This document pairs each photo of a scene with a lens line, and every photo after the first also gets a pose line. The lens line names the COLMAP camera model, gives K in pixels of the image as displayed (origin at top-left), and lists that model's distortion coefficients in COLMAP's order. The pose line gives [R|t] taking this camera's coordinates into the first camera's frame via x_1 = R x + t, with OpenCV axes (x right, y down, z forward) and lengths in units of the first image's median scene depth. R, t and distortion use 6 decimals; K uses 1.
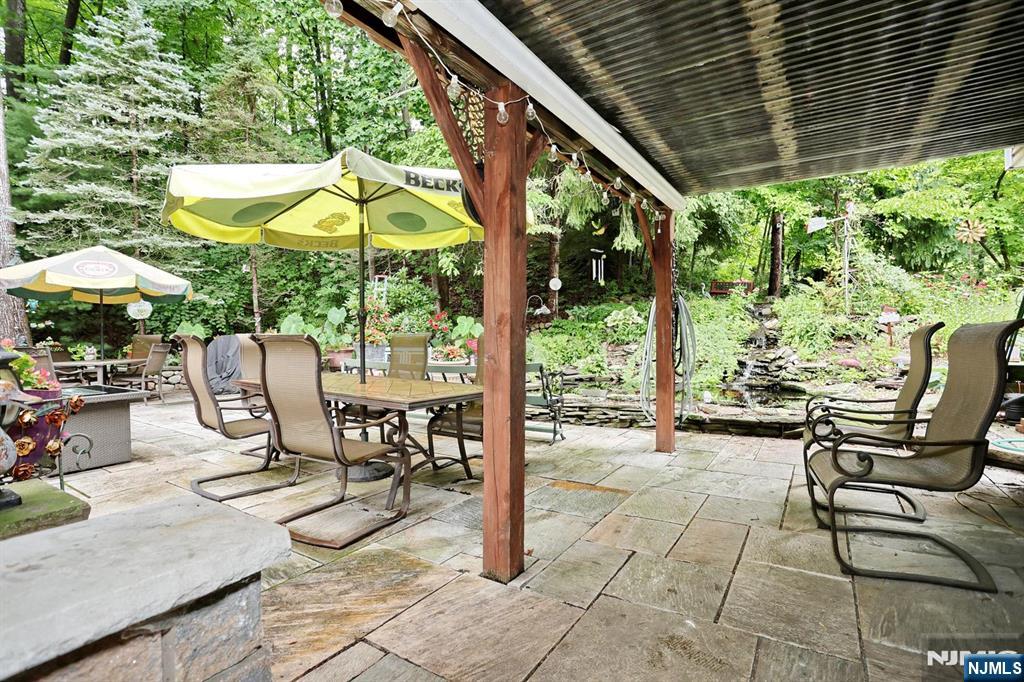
lens RADIAL K [[495.4, 0, 507.6], [0, 495.4, 337.9], [0, 0, 1]] dist [-0.073637, 0.031118]
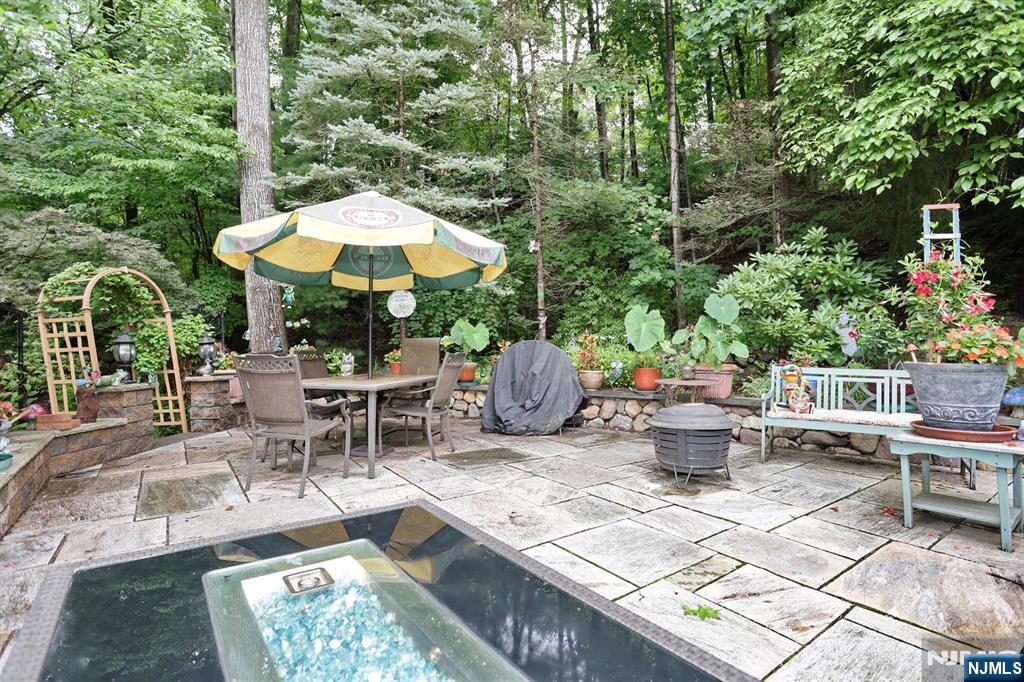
lens RADIAL K [[495.4, 0, 507.6], [0, 495.4, 337.9], [0, 0, 1]] dist [-0.073637, 0.031118]
pose [[0.927611, 0.011479, -0.373372, -0.326807], [-0.018875, 0.999691, -0.016158, 0.001760], [0.373071, 0.022036, 0.927541, 0.347417]]
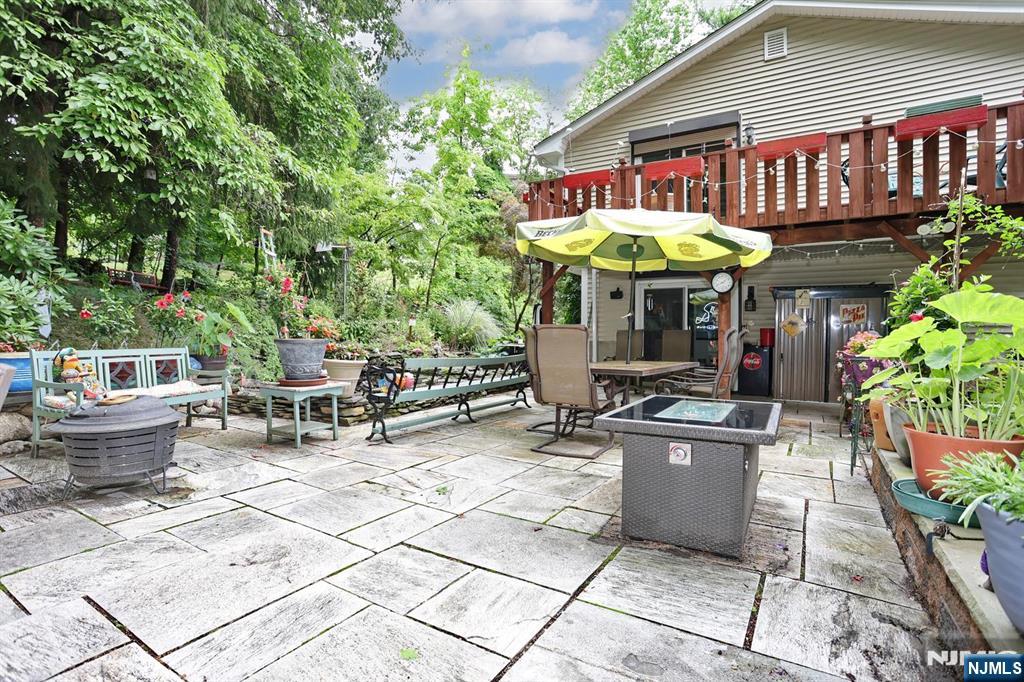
lens RADIAL K [[495.4, 0, 507.6], [0, 495.4, 337.9], [0, 0, 1]] dist [-0.073637, 0.031118]
pose [[-0.010041, 0.000807, 0.999949, -0.630621], [0.001233, 0.999999, -0.000794, 0.006766], [-0.999949, 0.001225, -0.010042, 0.508545]]
